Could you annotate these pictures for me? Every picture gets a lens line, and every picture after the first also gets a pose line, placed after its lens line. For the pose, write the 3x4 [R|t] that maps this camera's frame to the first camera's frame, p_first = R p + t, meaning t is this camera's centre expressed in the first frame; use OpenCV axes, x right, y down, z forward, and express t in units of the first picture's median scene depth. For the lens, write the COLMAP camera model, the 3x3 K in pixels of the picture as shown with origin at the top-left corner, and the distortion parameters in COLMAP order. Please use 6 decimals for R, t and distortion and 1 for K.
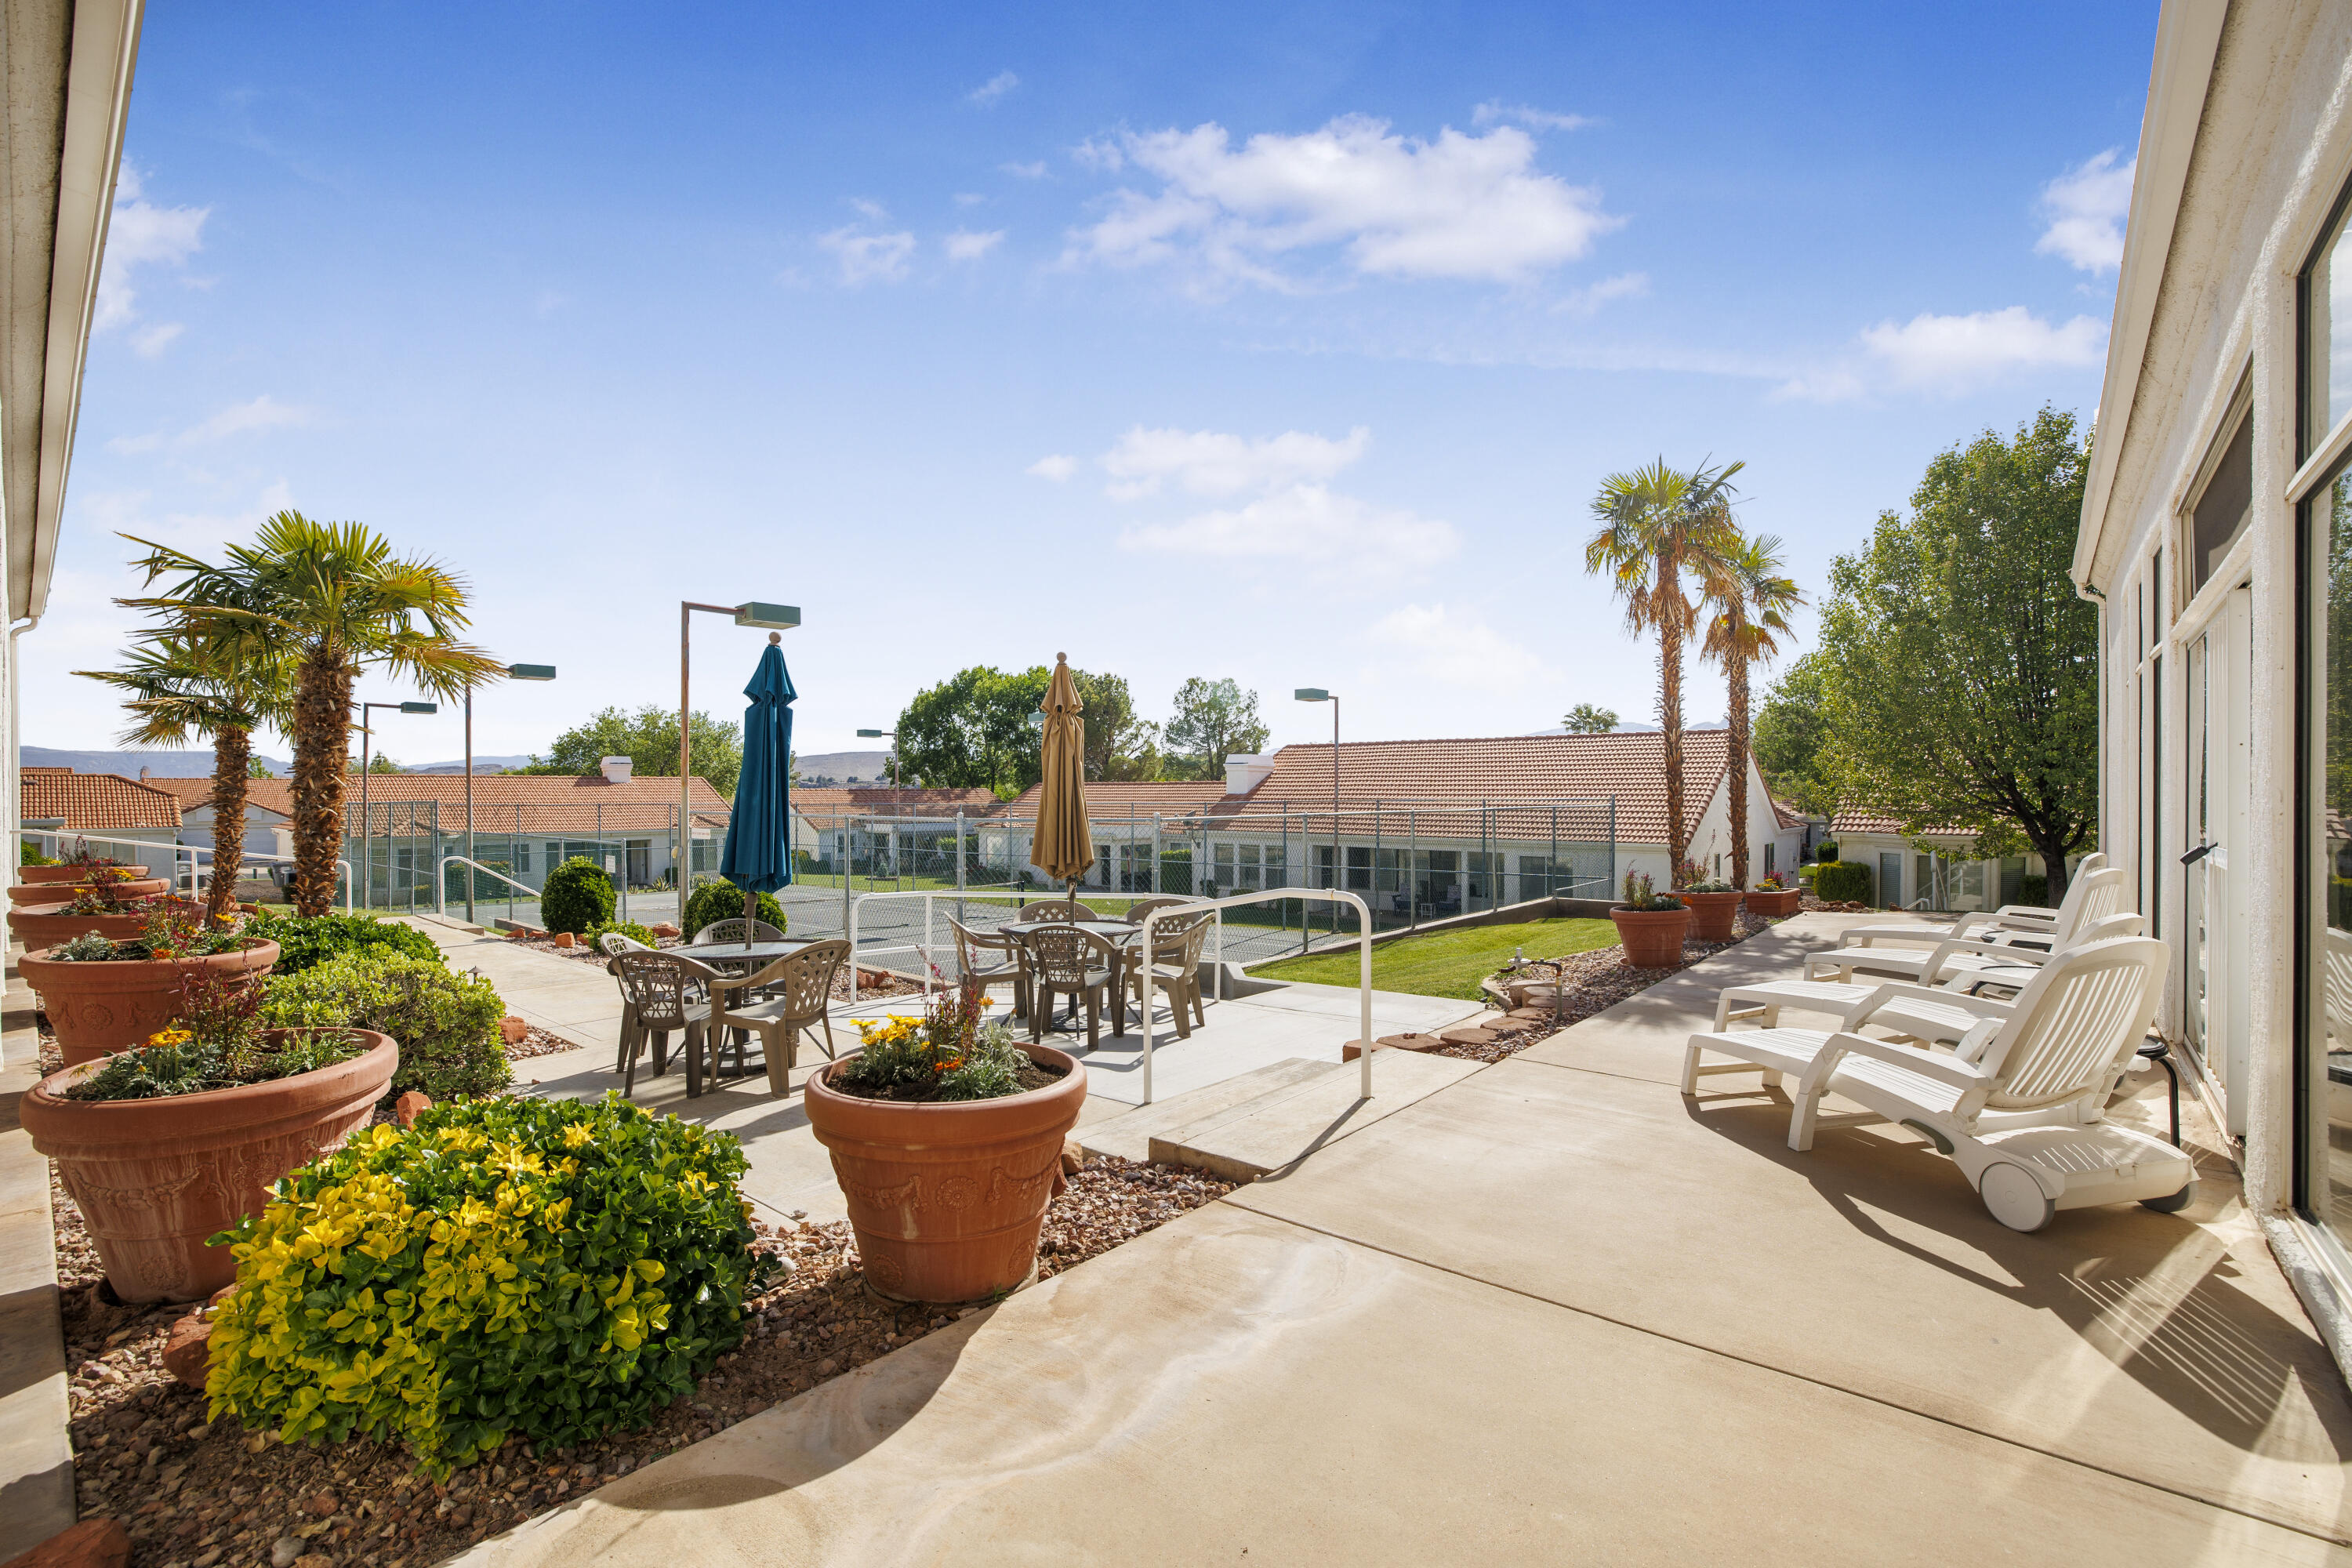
lens RADIAL K [[1011.9, 0, 1176.0], [0, 1011.9, 784.0], [0, 0, 1]] dist [-0.036313, 0.017665]
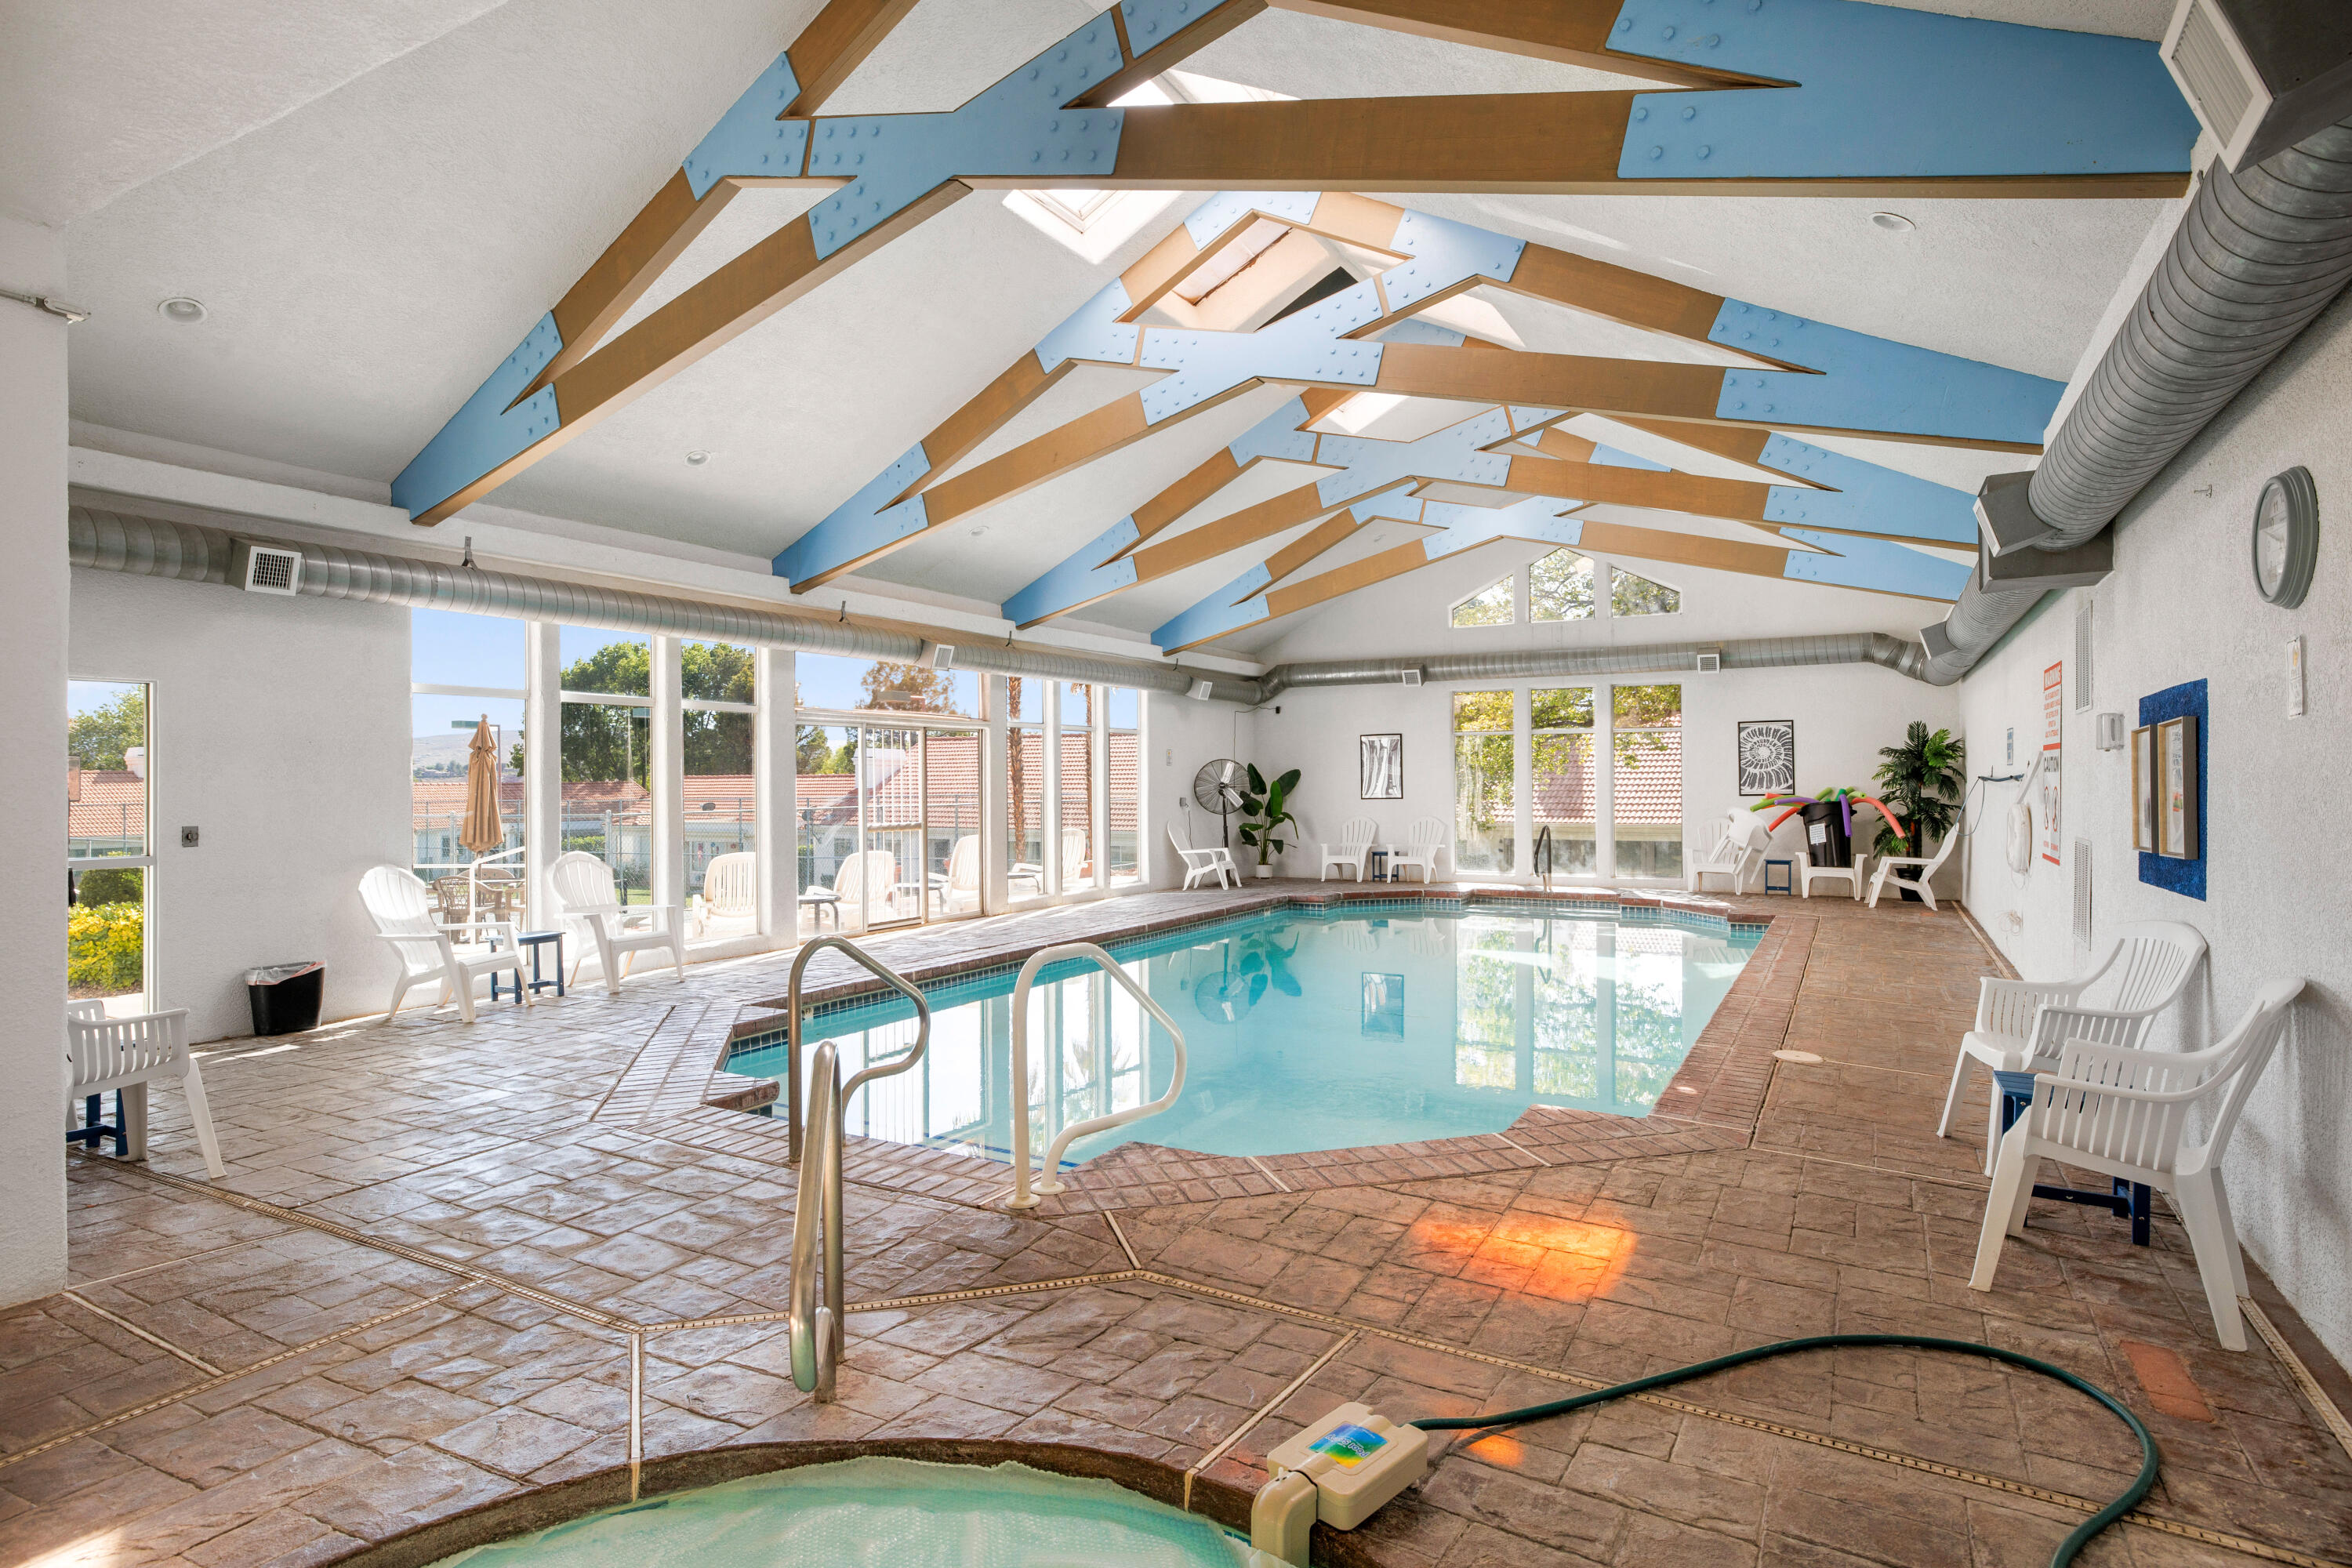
lens RADIAL K [[1215.1, 0, 1176.0], [0, 1215.1, 784.0], [0, 0, 1]] dist [-0.000442, -0.000212]
pose [[0.980972, -0.009402, 0.193922, 0.066813], [0.007681, 0.999924, 0.009628, 0.000375], [-0.193998, -0.007955, 0.980970, -0.126007]]
